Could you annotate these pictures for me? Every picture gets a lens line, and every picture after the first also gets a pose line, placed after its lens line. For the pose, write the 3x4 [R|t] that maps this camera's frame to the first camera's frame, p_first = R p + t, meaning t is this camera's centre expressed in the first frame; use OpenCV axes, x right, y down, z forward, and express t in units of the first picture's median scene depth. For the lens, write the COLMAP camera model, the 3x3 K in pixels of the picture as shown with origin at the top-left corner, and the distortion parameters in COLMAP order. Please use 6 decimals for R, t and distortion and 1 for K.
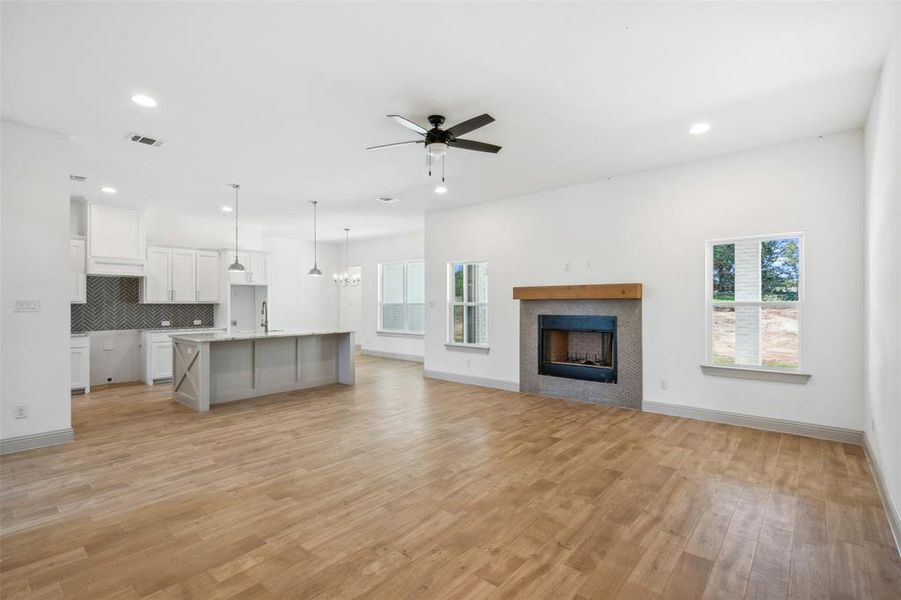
lens RADIAL K [[423.7, 0, 450.5], [0, 423.7, 300.0], [0, 0, 1]] dist [0.000941, 0.000155]
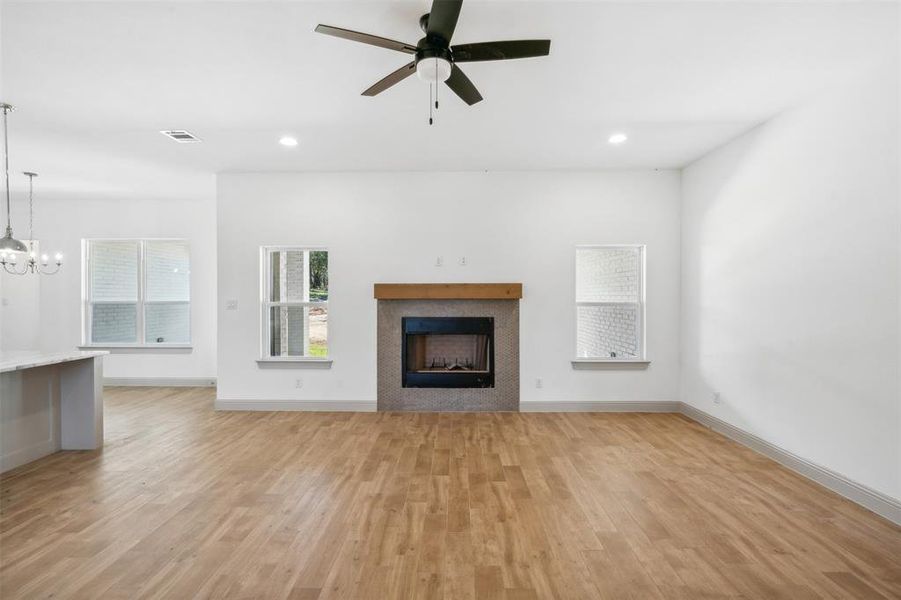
lens RADIAL K [[418.3, 0, 450.5], [0, 418.3, 300.0], [0, 0, 1]] dist [-0.002335, -0.000182]
pose [[0.767731, -0.003414, 0.640763, -0.284146], [-0.005579, 0.999912, 0.012012, -0.010848], [-0.640748, -0.012797, 0.767644, 0.337300]]
